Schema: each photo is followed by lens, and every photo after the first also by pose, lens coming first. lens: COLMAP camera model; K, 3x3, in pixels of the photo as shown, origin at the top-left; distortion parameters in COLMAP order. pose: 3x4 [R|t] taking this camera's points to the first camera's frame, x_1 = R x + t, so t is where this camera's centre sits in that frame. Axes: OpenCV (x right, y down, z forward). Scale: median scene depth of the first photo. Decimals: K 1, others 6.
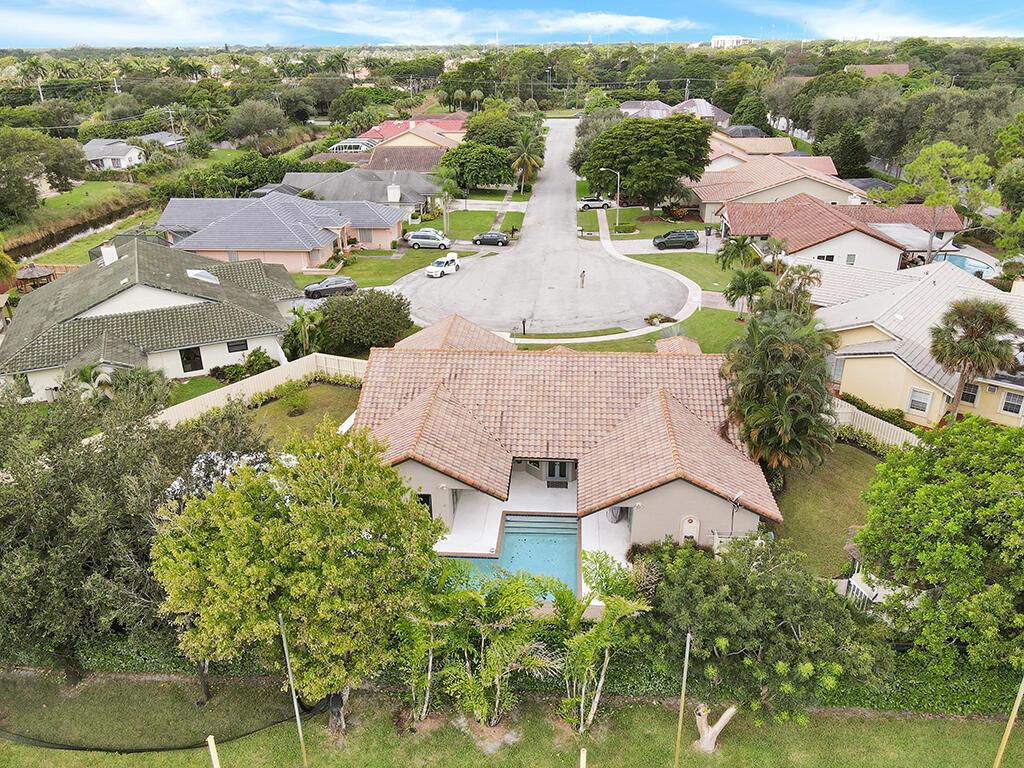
lens RADIAL K [[748.1, 0, 512.5], [0, 748.1, 383.9], [0, 0, 1]] dist [0.002259, 0.027280]
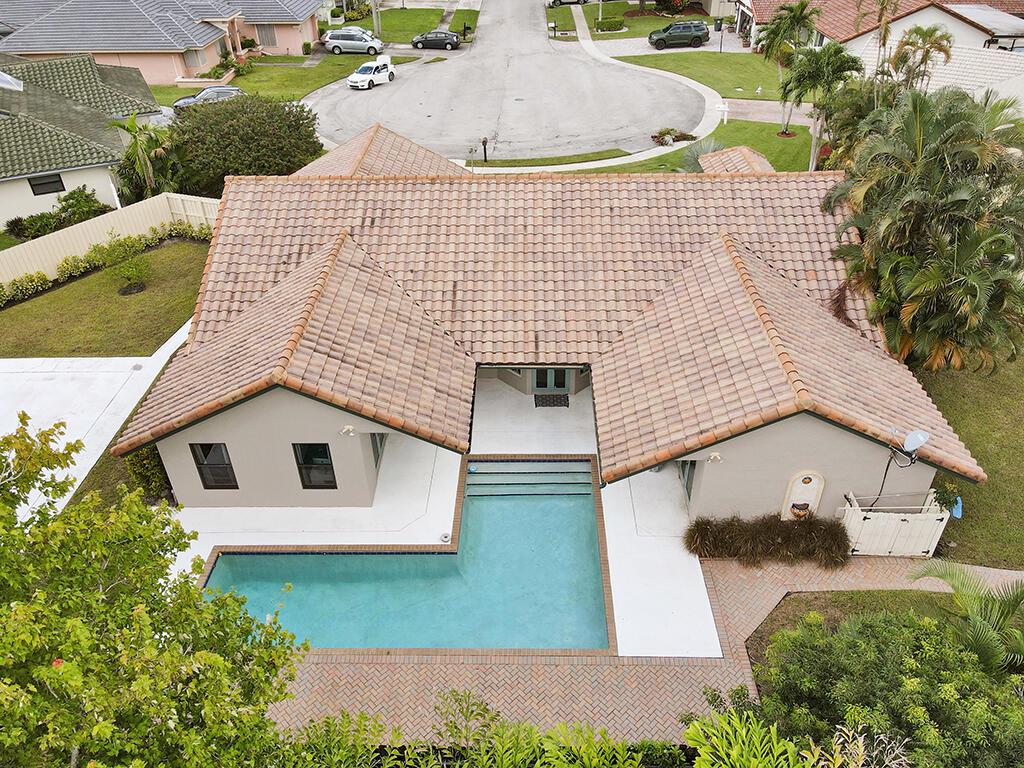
lens RADIAL K [[748.1, 0, 518.5], [0, 748.1, 380.7], [0, 0, 1]] dist [0.002259, 0.027280]
pose [[0.997845, -0.037512, 0.053834, 0.001186], [0.026418, 0.980707, 0.193689, 0.000990], [-0.060061, -0.191849, 0.979585, 0.400564]]
